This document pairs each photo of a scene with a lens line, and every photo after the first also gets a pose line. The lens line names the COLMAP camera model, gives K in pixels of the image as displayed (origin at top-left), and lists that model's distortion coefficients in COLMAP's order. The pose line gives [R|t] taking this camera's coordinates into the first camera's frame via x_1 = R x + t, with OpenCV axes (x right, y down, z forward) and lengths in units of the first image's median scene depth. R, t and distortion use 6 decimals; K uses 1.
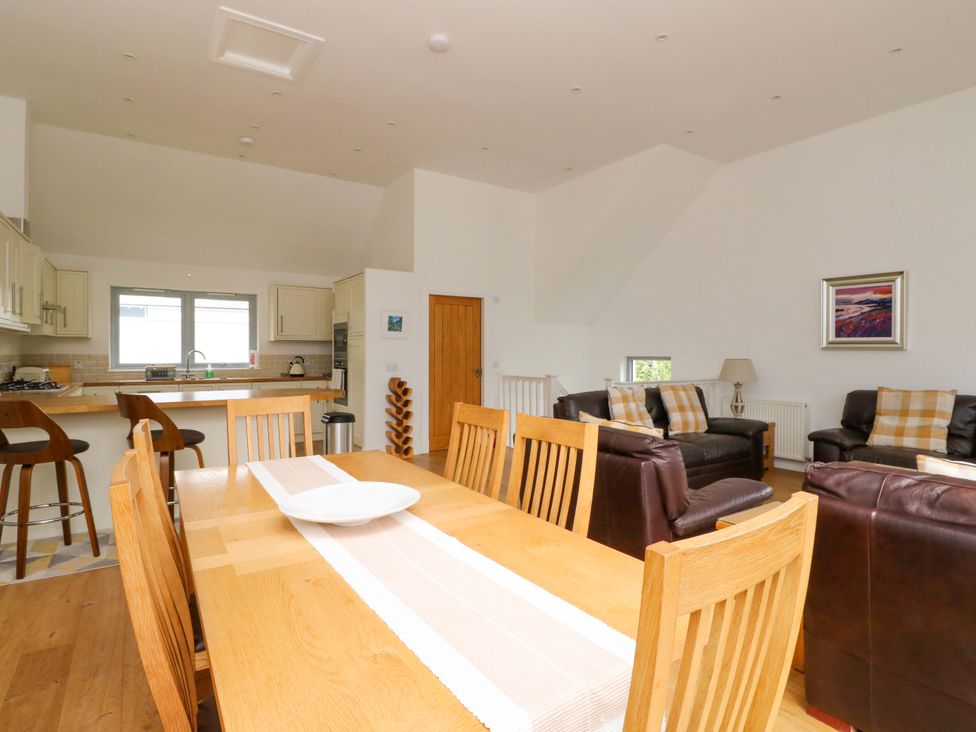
lens RADIAL K [[531.3, 0, 489.7], [0, 531.3, 357.5], [0, 0, 1]] dist [0.000792, 0.000247]
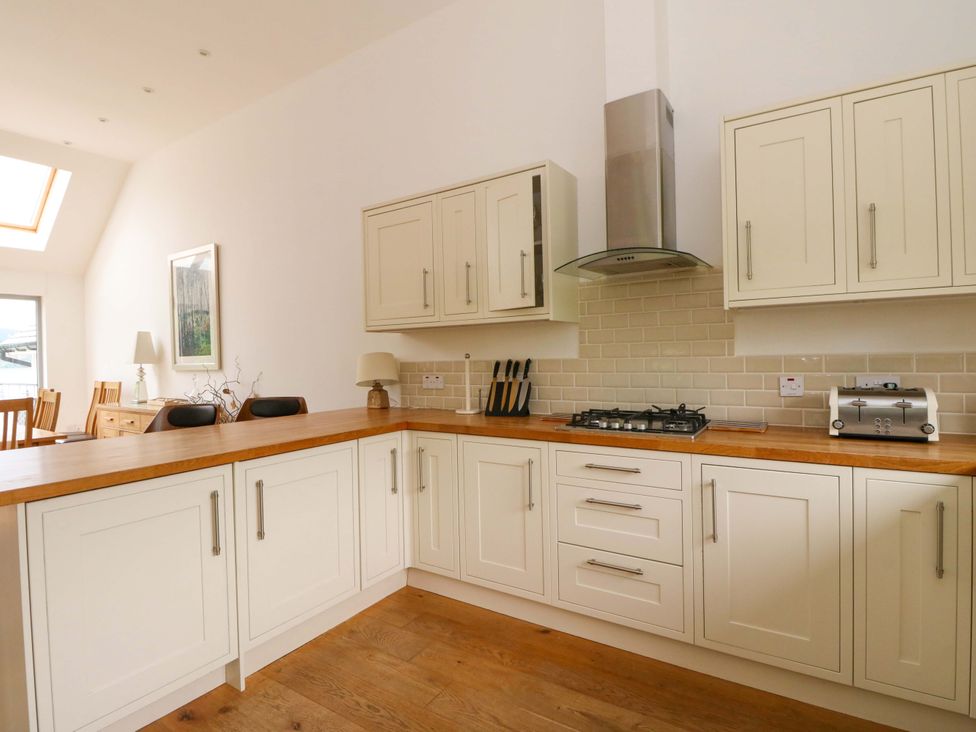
lens RADIAL K [[503.9, 0, 491.8], [0, 503.9, 358.0], [0, 0, 1]] dist [0.003835, -0.016440]
pose [[-0.914535, 0.018727, -0.404073, -0.503638], [0.015106, 0.999812, 0.012147, -0.011916], [0.404224, 0.005005, -0.914646, 1.279138]]
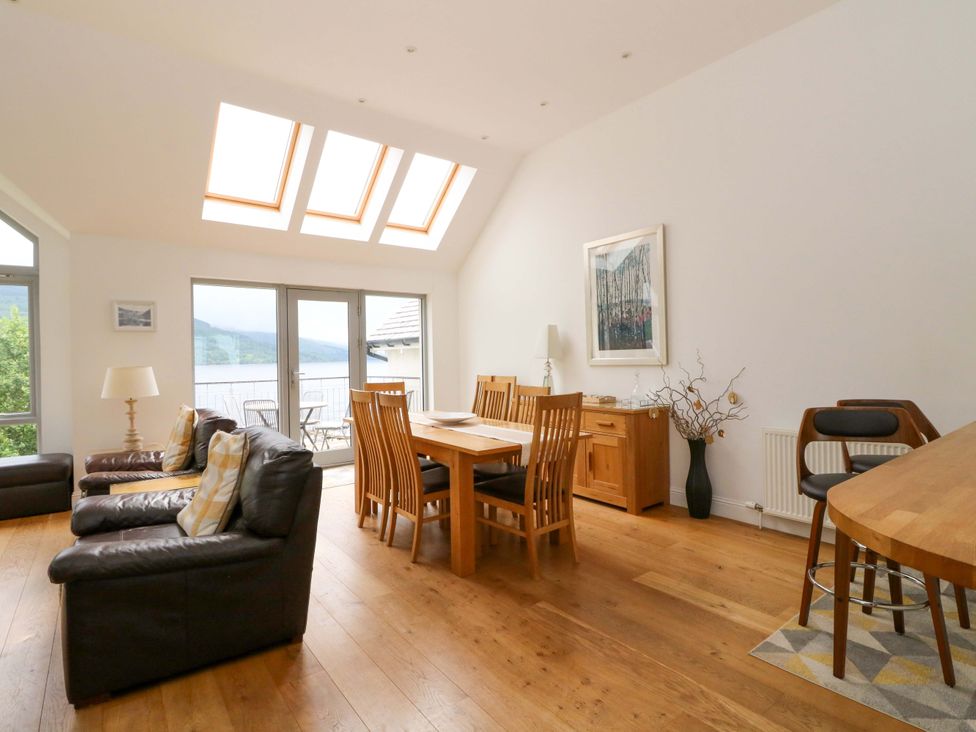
lens RADIAL K [[503.9, 0, 491.8], [0, 503.9, 358.0], [0, 0, 1]] dist [0.003835, -0.016440]
pose [[-0.997514, 0.015120, -0.068826, -0.088368], [0.014529, 0.999853, 0.009079, -0.009454], [0.068954, 0.008056, -0.997587, 1.042281]]
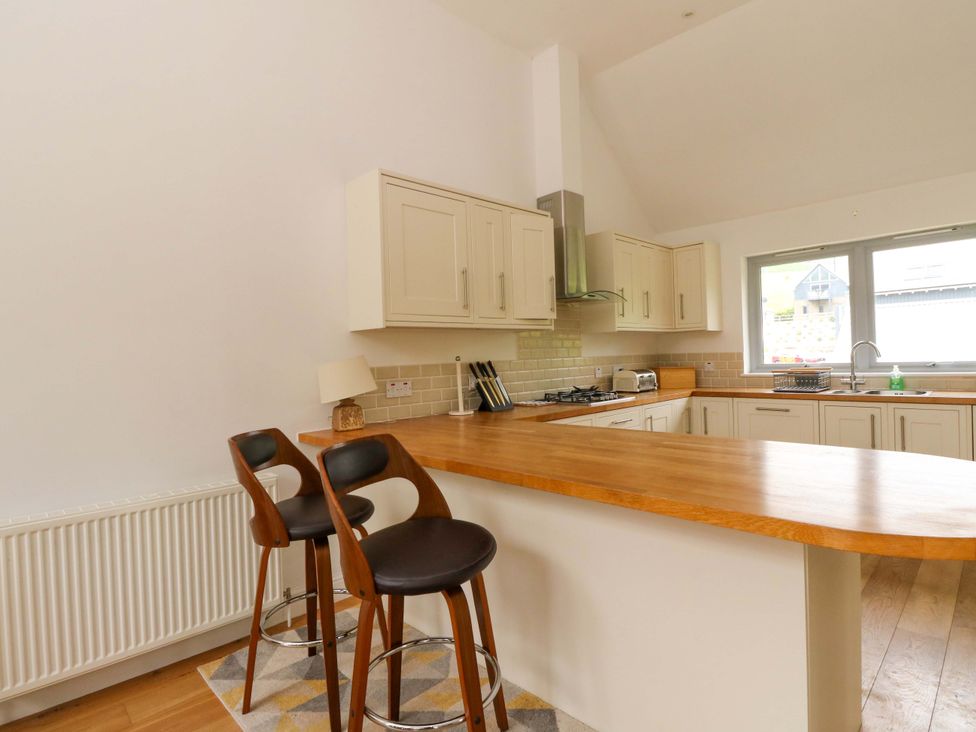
lens RADIAL K [[514.5, 0, 491.8], [0, 514.5, 360.7], [0, 0, 1]] dist [0.002015, -0.014977]
pose [[0.190019, -0.001487, -0.981779, -0.114213], [0.025122, 0.999679, 0.003348, -0.005972], [0.981459, -0.025300, 0.189995, 0.662919]]
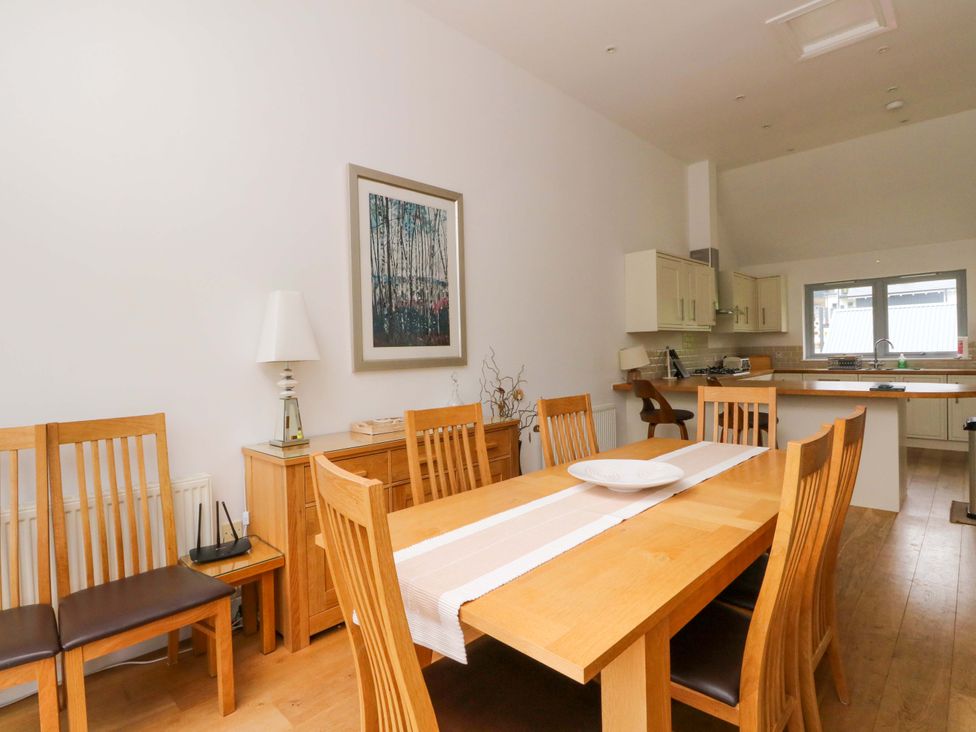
lens RADIAL K [[514.5, 0, 491.8], [0, 514.5, 360.7], [0, 0, 1]] dist [0.002015, -0.014977]
pose [[0.223211, 0.007582, -0.974741, 0.249409], [0.020540, 0.999711, 0.012480, -0.001051], [0.974554, -0.022807, 0.222991, 0.142634]]
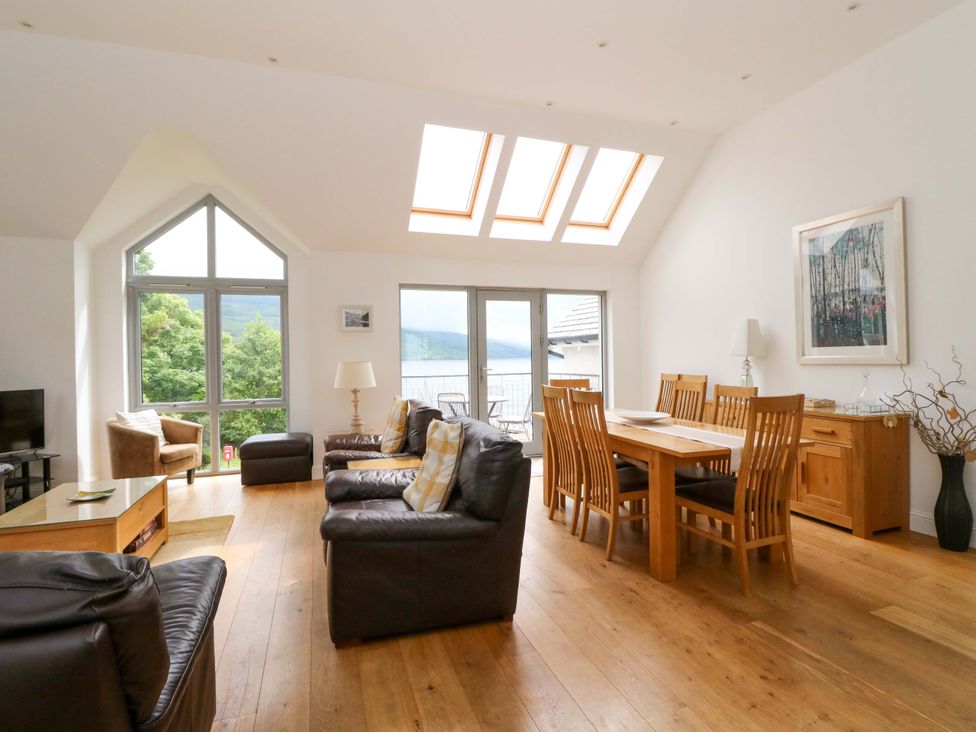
lens RADIAL K [[503.9, 0, 491.8], [0, 503.9, 358.0], [0, 0, 1]] dist [0.003835, -0.016440]
pose [[-0.967290, 0.010166, 0.253471, -0.054267], [0.013116, 0.999864, 0.009948, -0.009570], [-0.253336, 0.012947, -0.967292, 1.049157]]
